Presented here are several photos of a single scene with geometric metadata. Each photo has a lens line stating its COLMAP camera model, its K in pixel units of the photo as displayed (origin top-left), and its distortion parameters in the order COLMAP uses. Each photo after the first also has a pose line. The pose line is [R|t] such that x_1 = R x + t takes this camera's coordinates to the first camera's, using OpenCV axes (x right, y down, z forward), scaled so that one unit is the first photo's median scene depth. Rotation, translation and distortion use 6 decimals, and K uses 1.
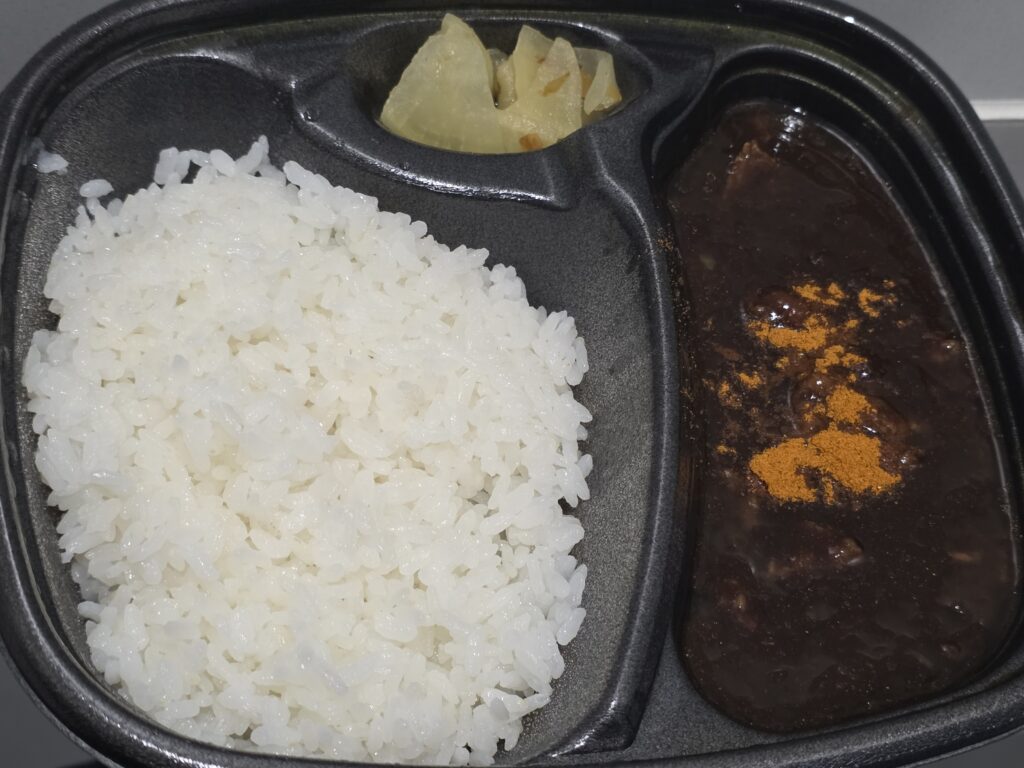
lens RADIAL K [[1698.9, 0, 512.0], [0, 1698.9, 384.0], [0, 0, 1]] dist [0.240102, -1.466022]
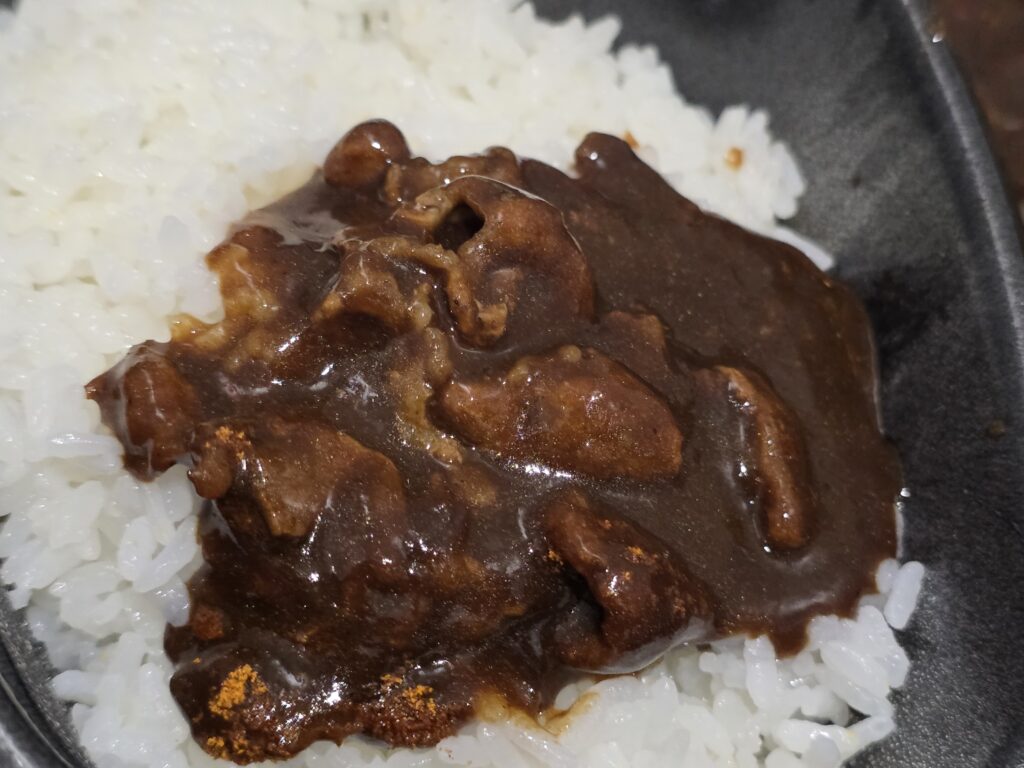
lens RADIAL K [[1698.9, 0, 512.0], [0, 1698.9, 384.0], [0, 0, 1]] dist [0.240102, -1.466022]
pose [[0.986836, -0.128818, 0.097775, -0.144326], [0.128348, 0.991667, 0.011102, 0.045619], [-0.098391, 0.001593, 0.995147, 0.422140]]
